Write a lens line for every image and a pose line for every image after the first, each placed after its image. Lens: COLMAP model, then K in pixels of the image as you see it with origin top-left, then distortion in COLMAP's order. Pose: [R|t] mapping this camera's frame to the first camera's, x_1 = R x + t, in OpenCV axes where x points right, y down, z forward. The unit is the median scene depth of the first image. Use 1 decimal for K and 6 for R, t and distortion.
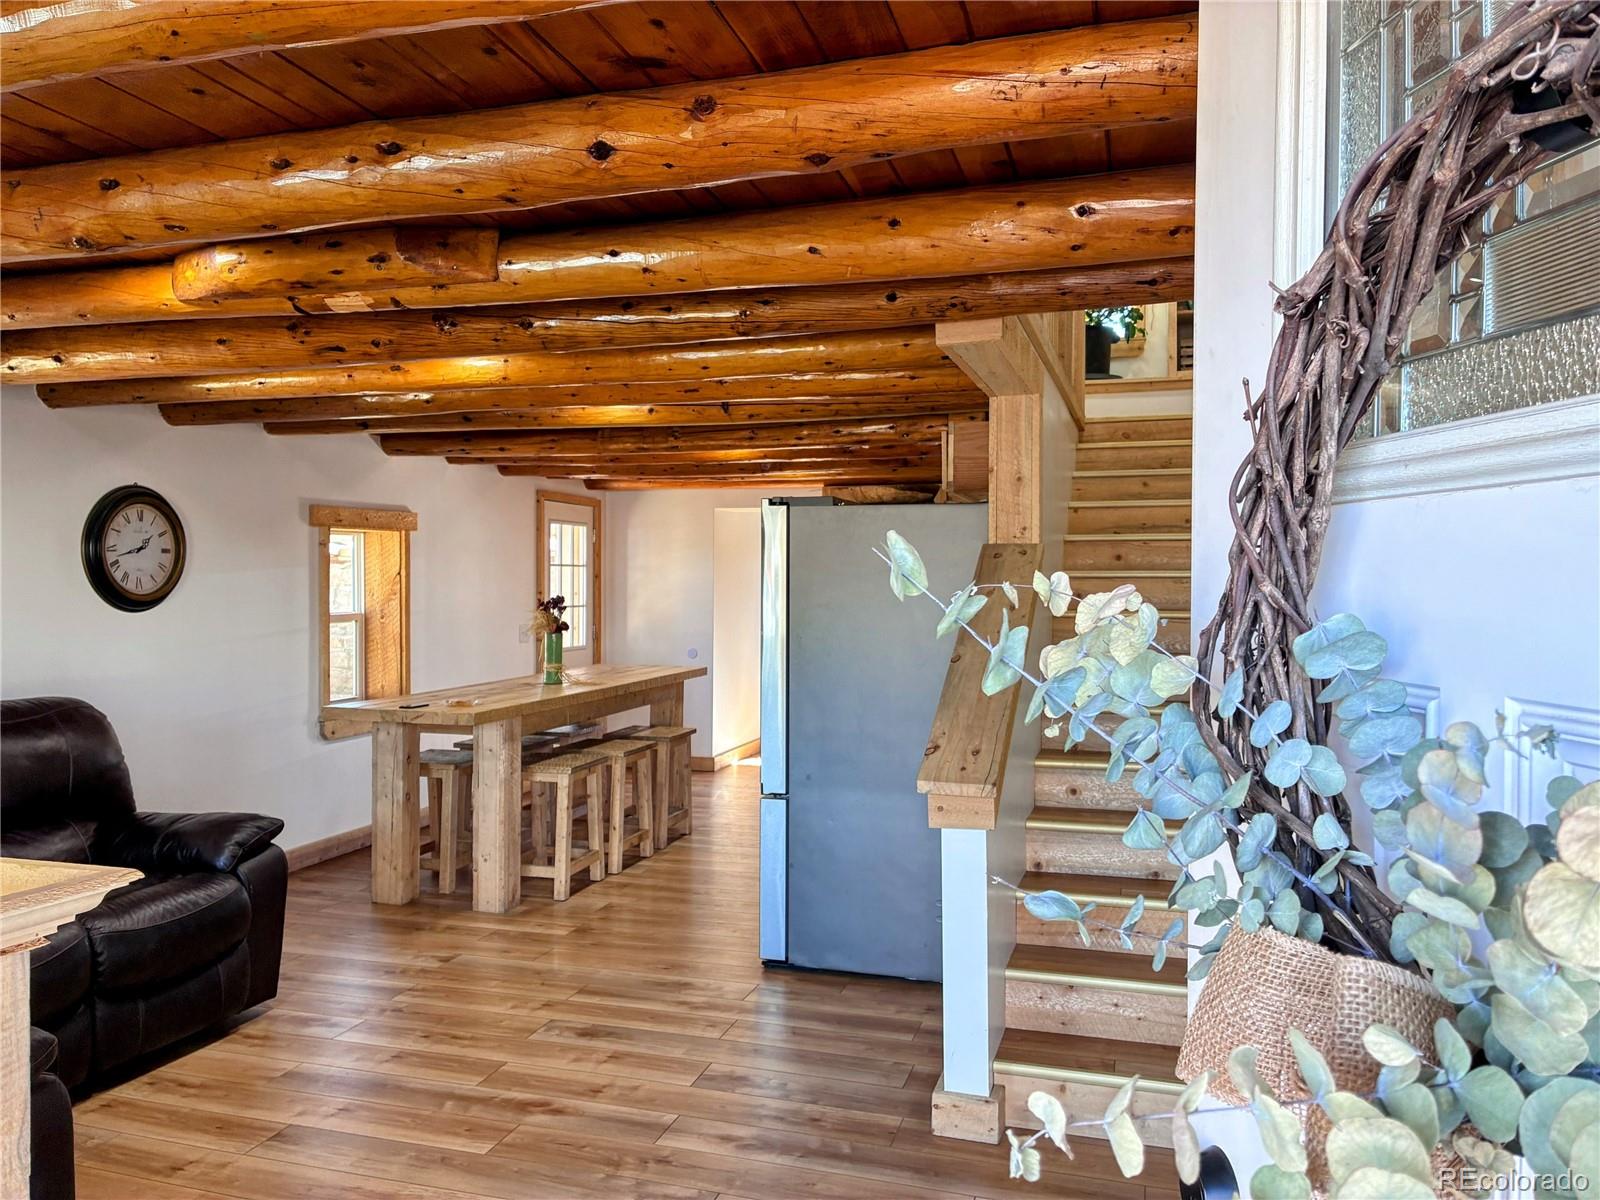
lens RADIAL K [[1209.6, 0, 790.4], [0, 1209.6, 595.4], [0, 0, 1]] dist [0.056002, -0.062479]
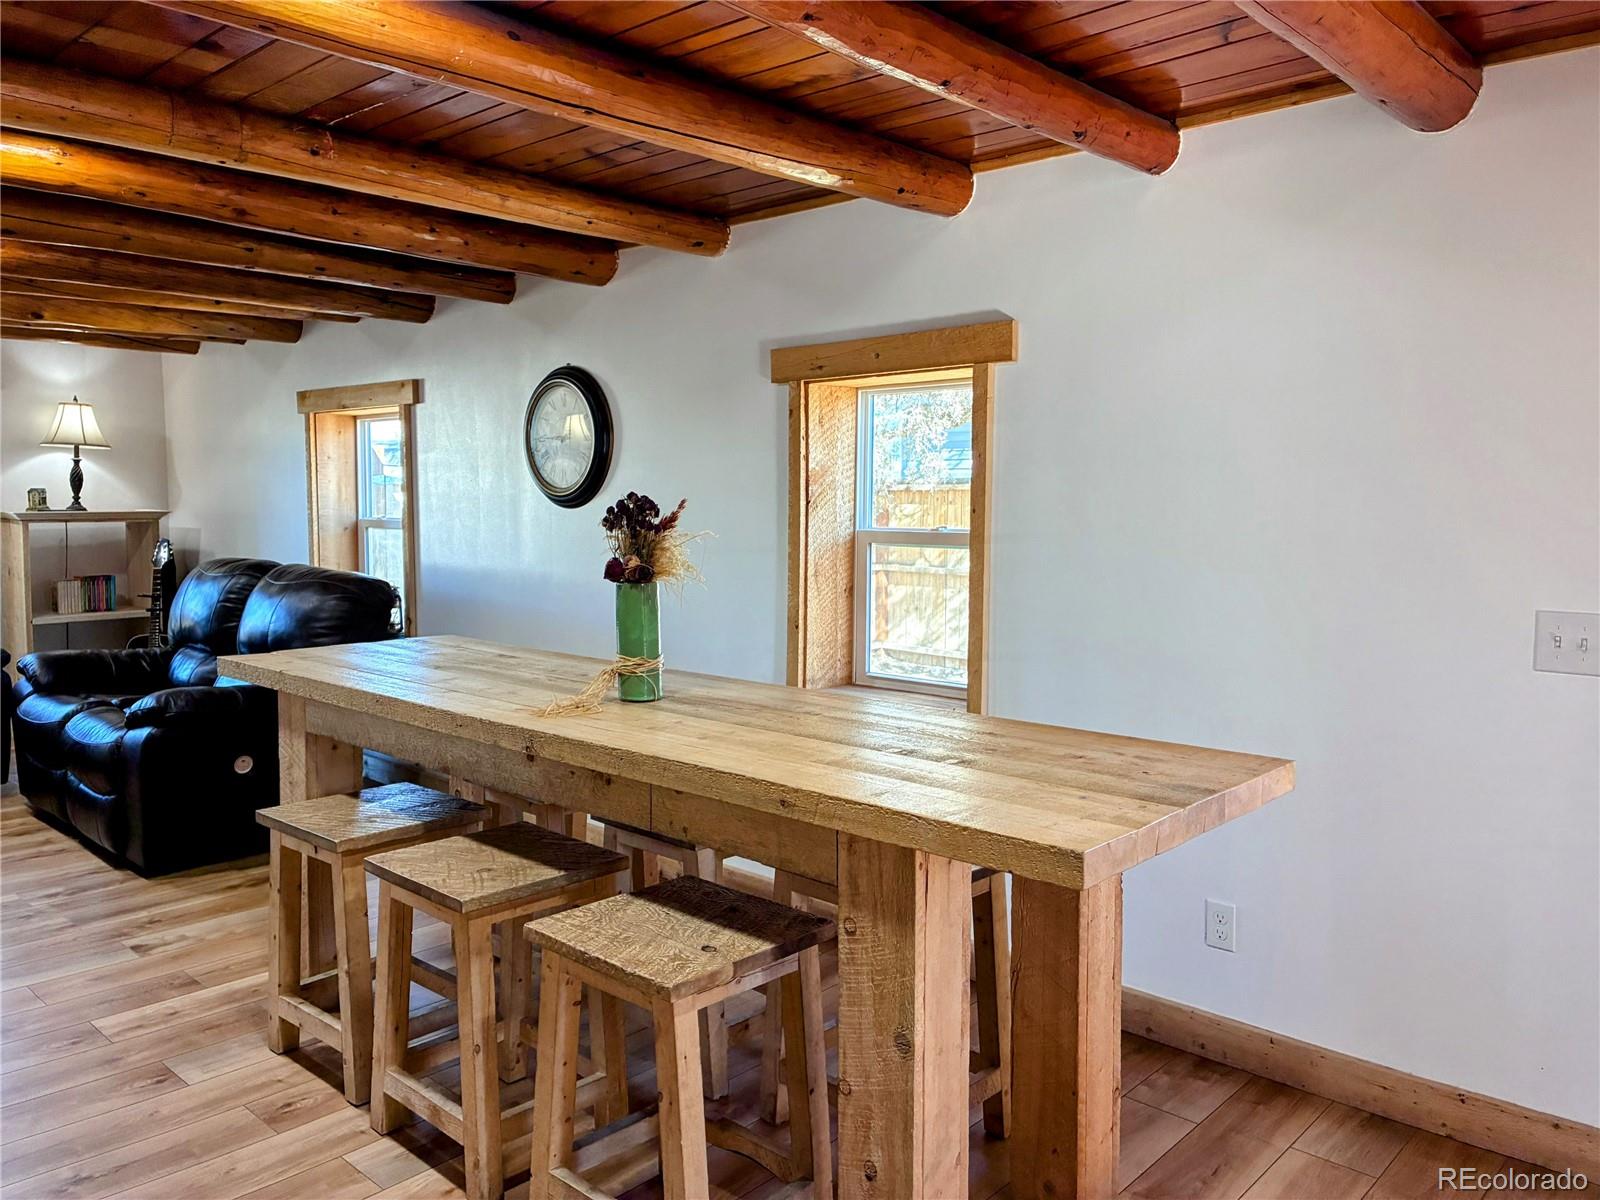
lens RADIAL K [[1209.6, 0, 790.4], [0, 1209.6, 595.4], [0, 0, 1]] dist [0.056002, -0.062479]
pose [[-0.438111, 0.073196, -0.895936, 0.330584], [-0.019235, 0.995688, 0.090751, -0.009921], [0.898715, 0.056992, -0.434814, 2.521432]]
